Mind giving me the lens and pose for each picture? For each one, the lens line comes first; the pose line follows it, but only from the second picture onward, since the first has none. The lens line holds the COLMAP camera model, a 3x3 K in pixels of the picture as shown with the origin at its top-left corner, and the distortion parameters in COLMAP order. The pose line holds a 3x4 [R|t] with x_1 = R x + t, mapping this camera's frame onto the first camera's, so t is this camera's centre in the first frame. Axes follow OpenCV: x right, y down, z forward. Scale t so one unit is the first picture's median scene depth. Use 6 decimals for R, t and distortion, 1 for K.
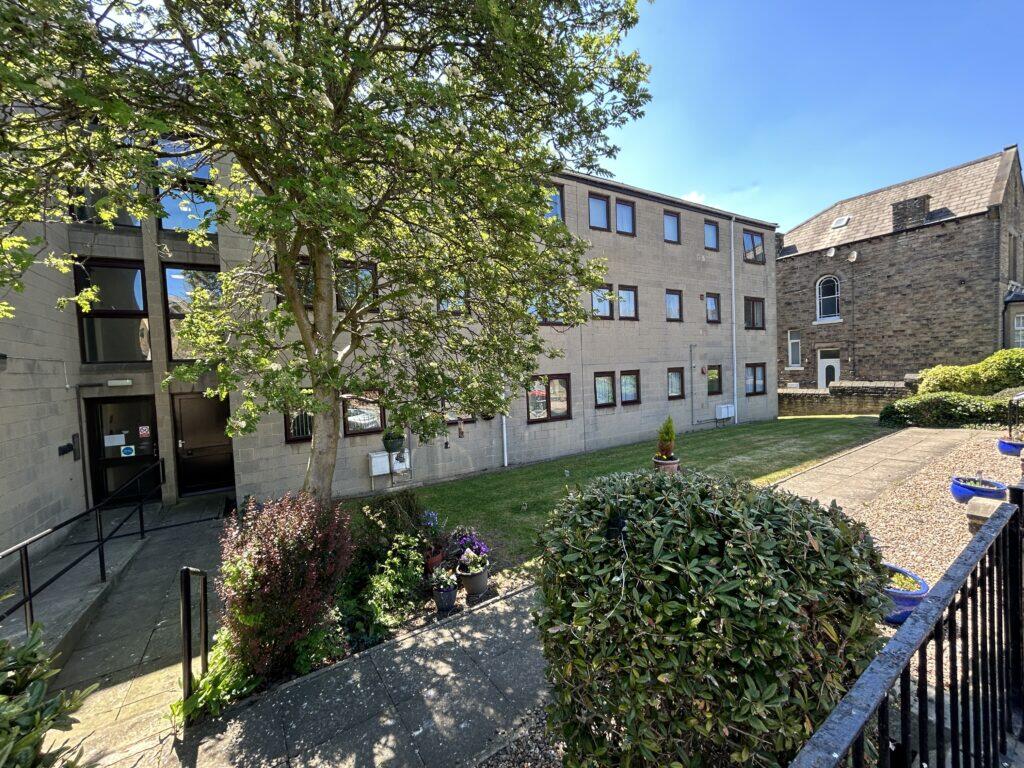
lens RADIAL K [[415.3, 0, 512.3], [0, 415.3, 388.4], [0, 0, 1]] dist [0.000173, 0.000182]
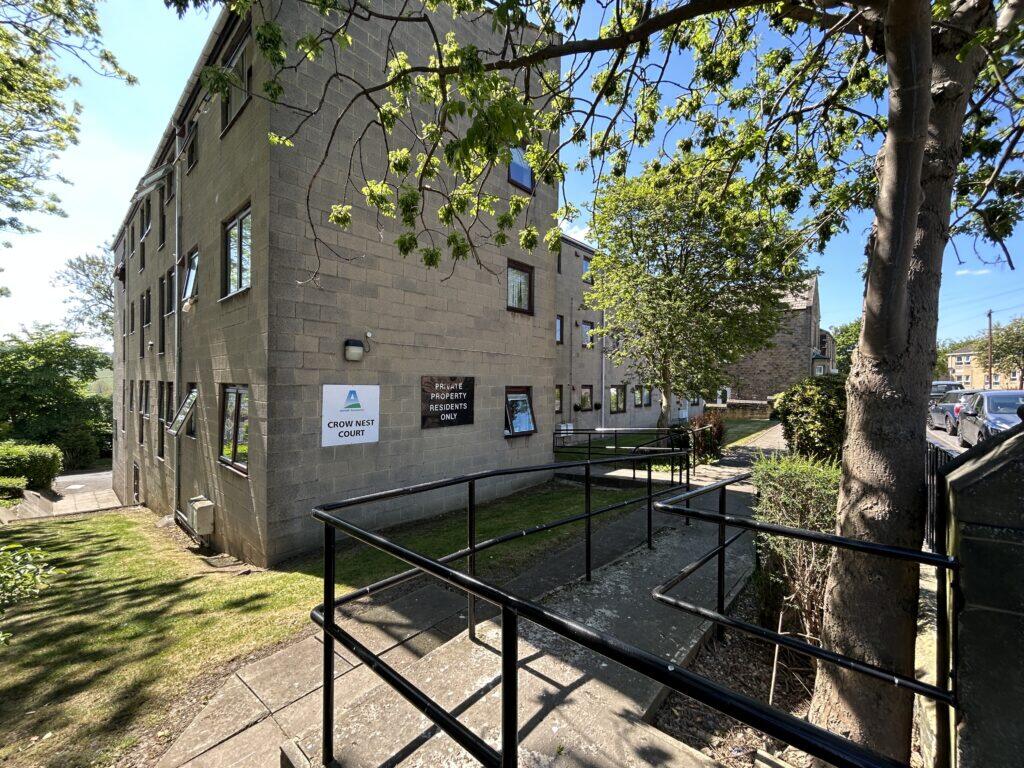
lens RADIAL K [[415.3, 0, 512.6], [0, 415.3, 381.7], [0, 0, 1]] dist [0.000173, 0.000182]
pose [[0.960783, 0.054572, 0.271878, -0.610199], [-0.042291, 0.997811, -0.050833, 0.041582], [-0.274057, 0.037342, 0.960988, -0.411373]]
